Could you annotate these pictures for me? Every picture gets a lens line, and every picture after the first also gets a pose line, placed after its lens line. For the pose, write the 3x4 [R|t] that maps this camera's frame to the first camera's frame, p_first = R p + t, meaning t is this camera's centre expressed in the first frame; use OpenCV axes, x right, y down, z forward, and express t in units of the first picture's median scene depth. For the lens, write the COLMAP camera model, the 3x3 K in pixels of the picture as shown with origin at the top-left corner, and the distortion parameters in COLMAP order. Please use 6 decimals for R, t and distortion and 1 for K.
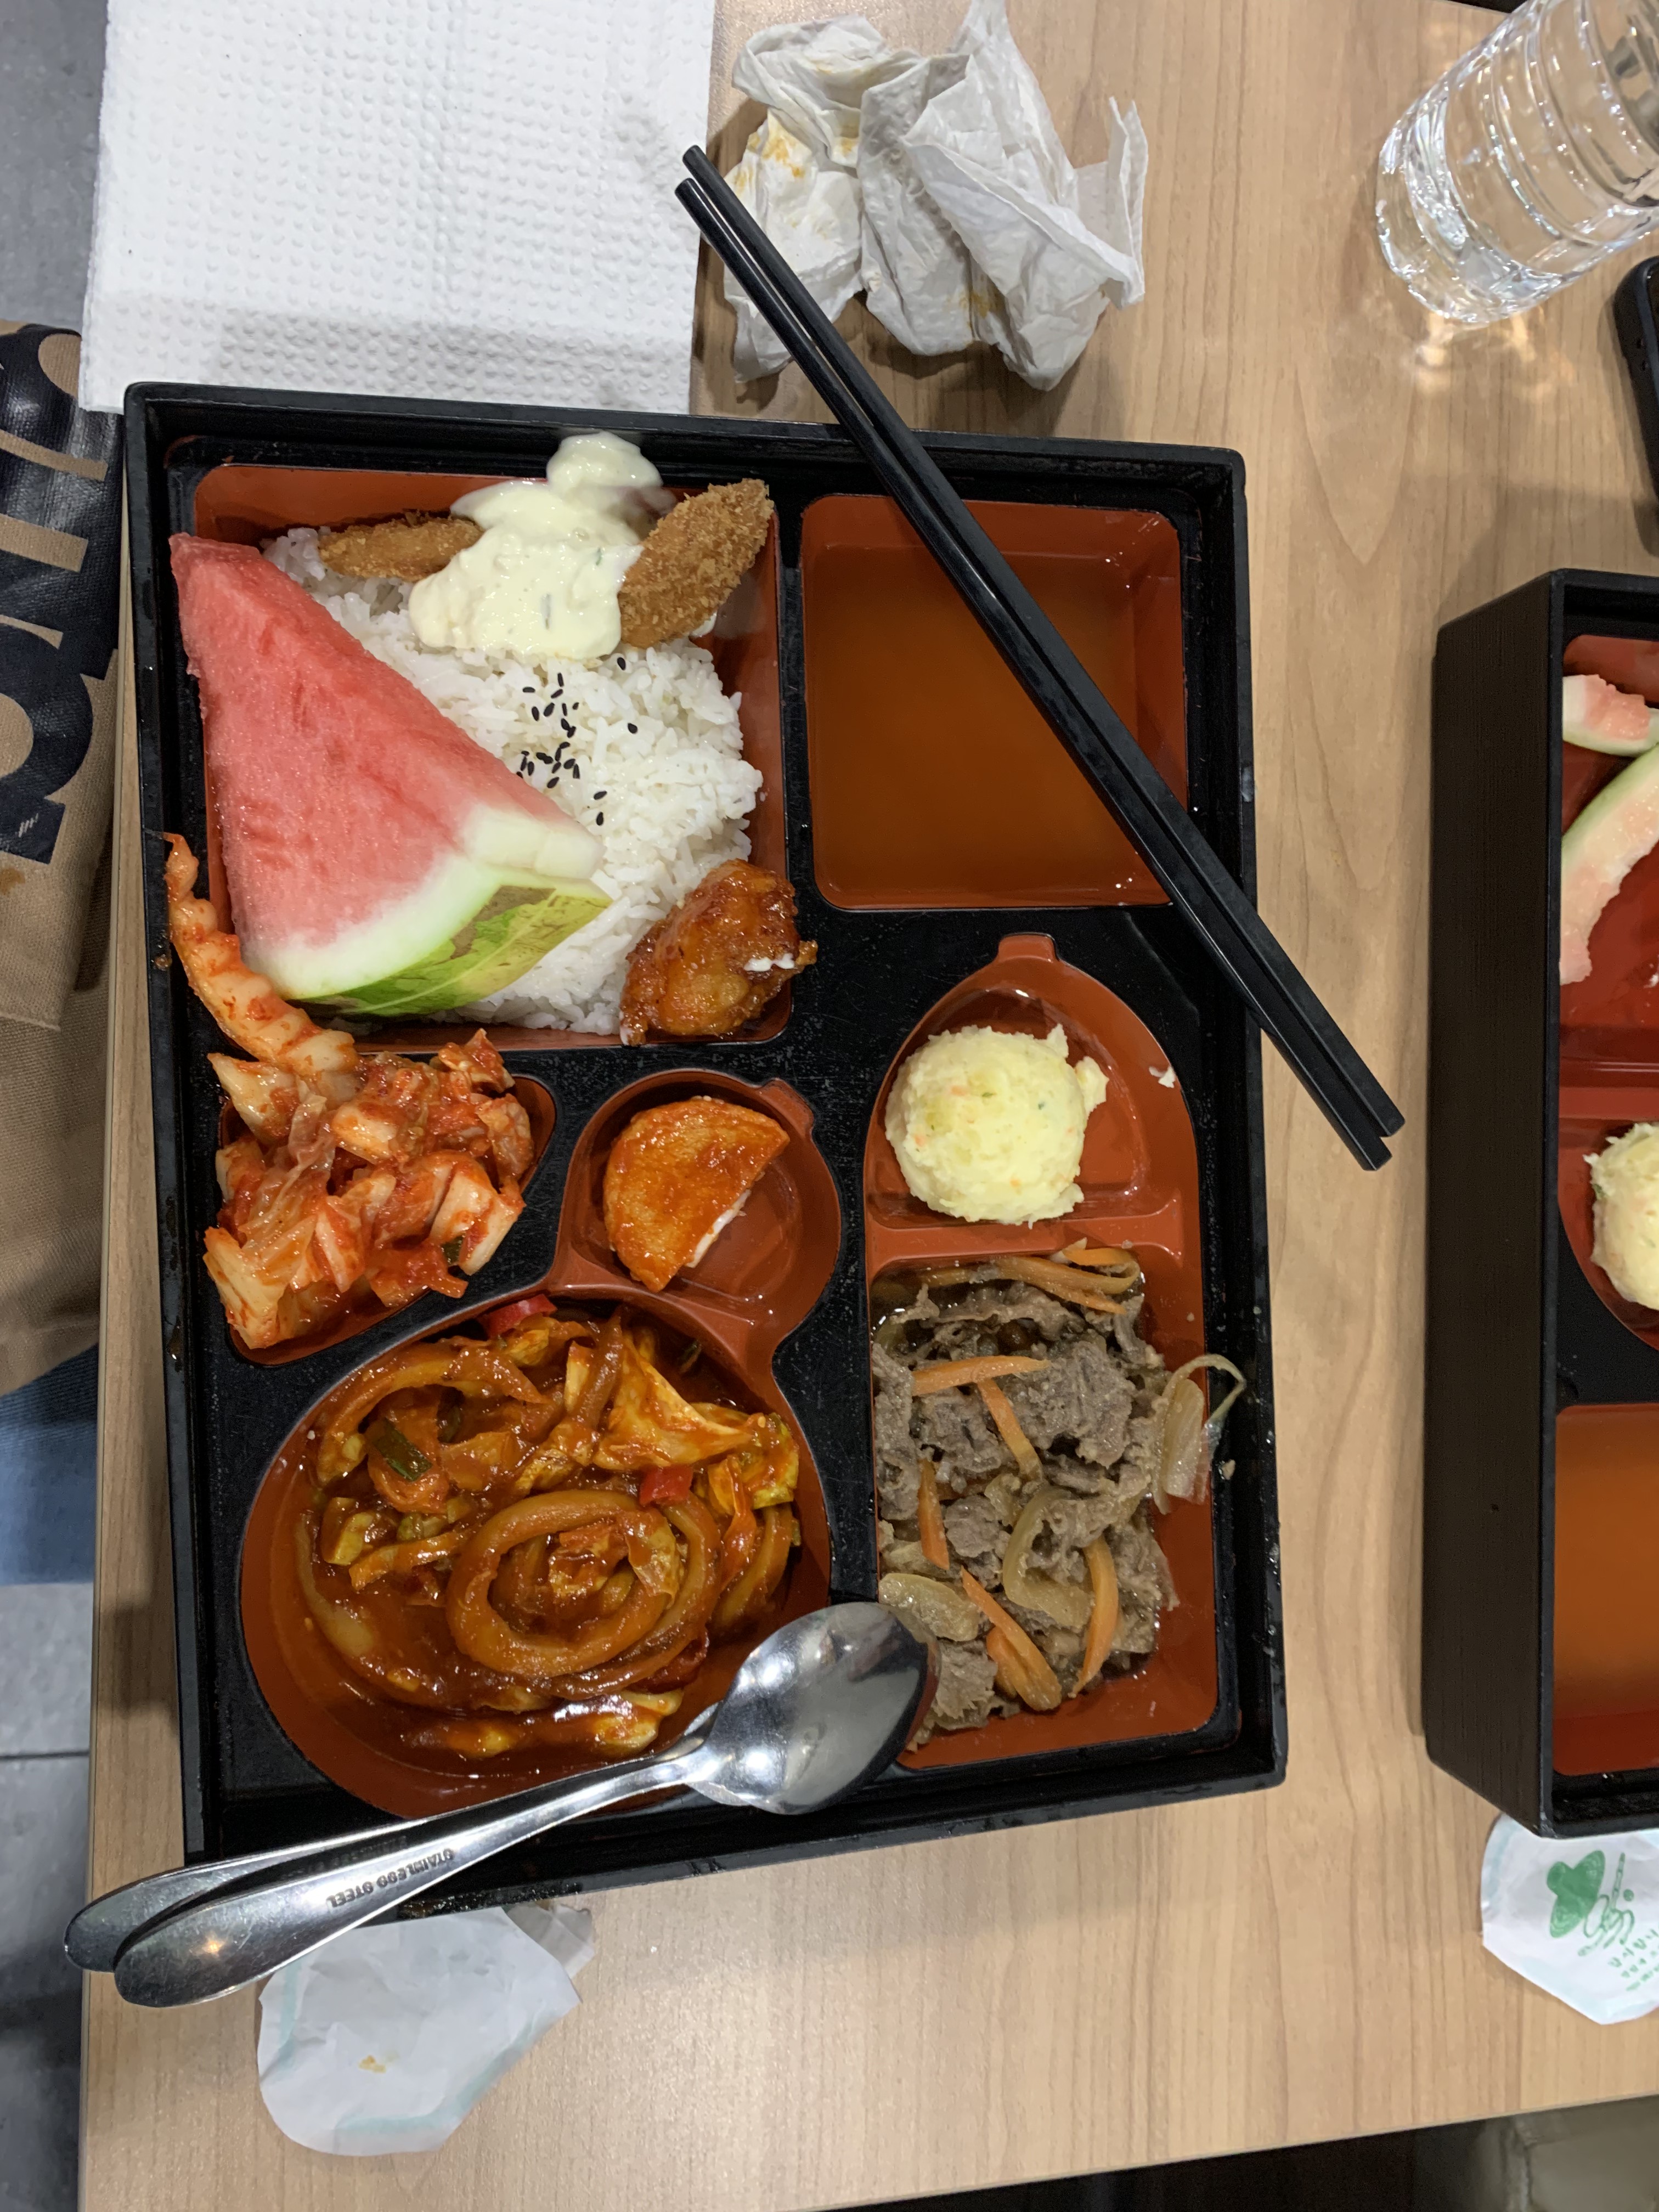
lens RADIAL K [[1686.7, 0, 865.9], [0, 1686.7, 1052.4], [0, 0, 1]] dist [0.060437, -0.070923]
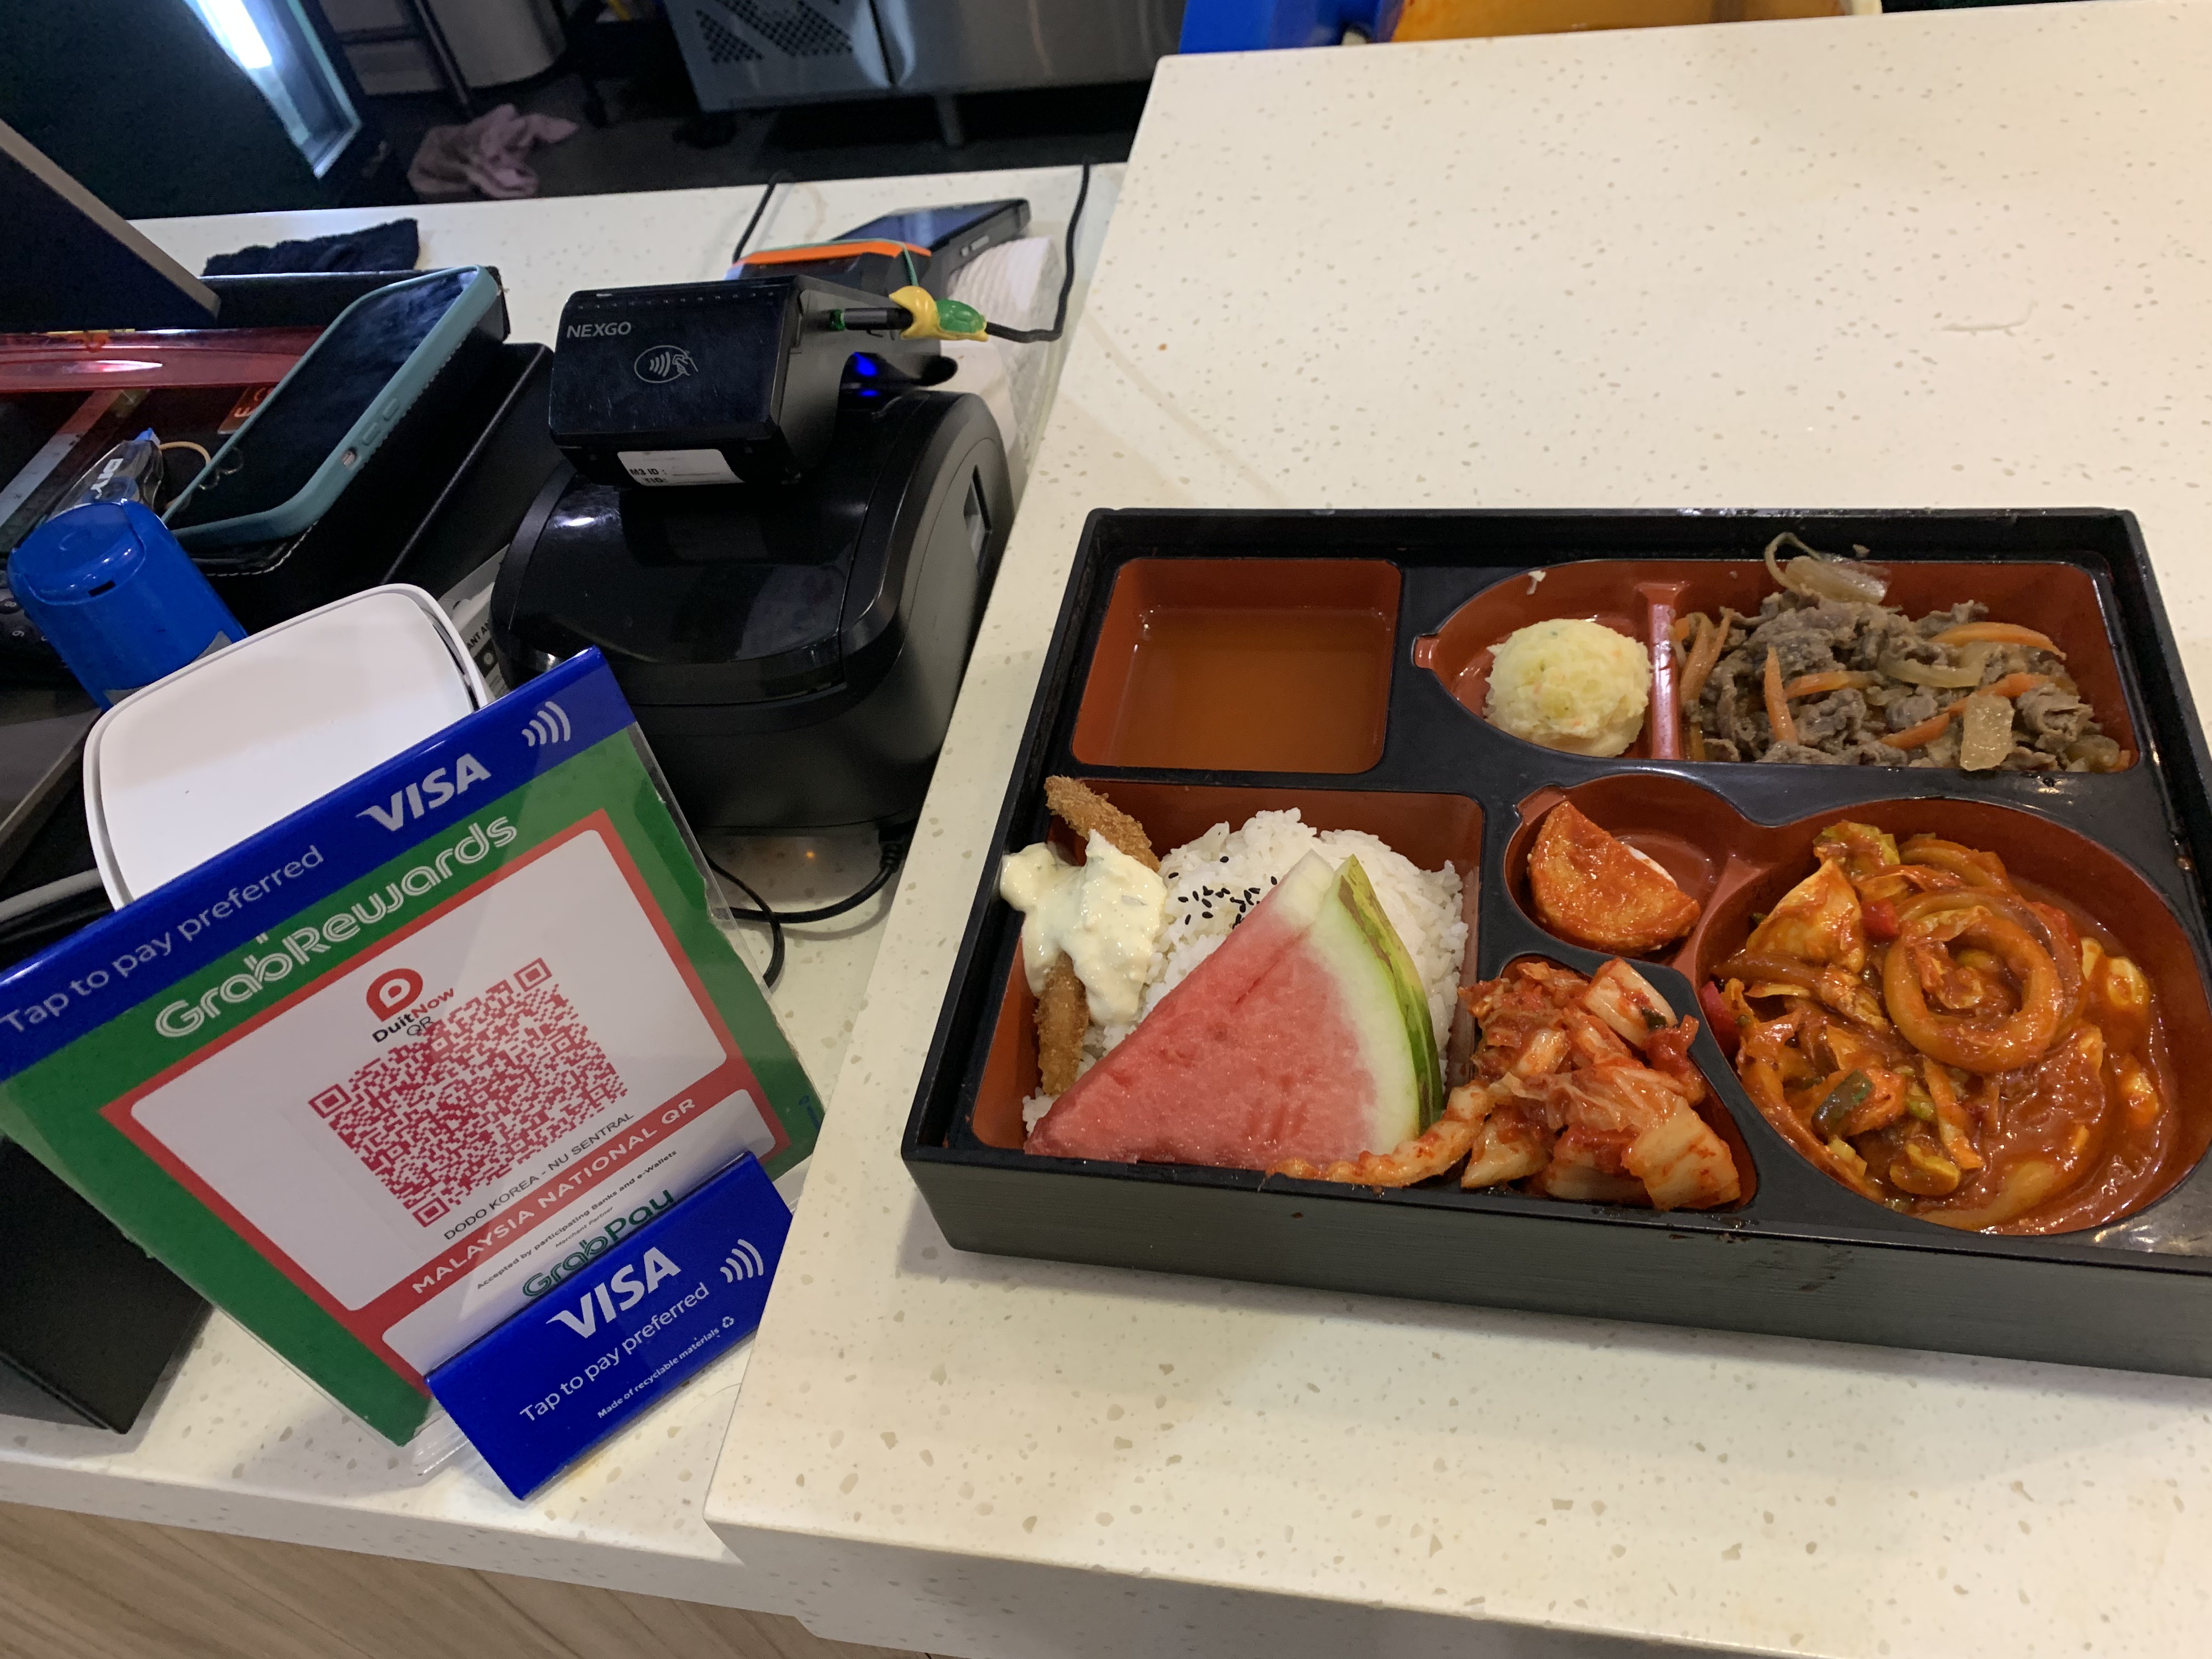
lens RADIAL K [[1686.7, 0, 1106.0], [0, 1686.7, 829.5], [0, 0, 1]] dist [0.060437, -0.070923]
pose [[0.168257, -0.890730, 0.422243, -0.643373], [0.964885, 0.061171, -0.255451, 0.042408], [0.201709, 0.450397, 0.869745, -0.133476]]
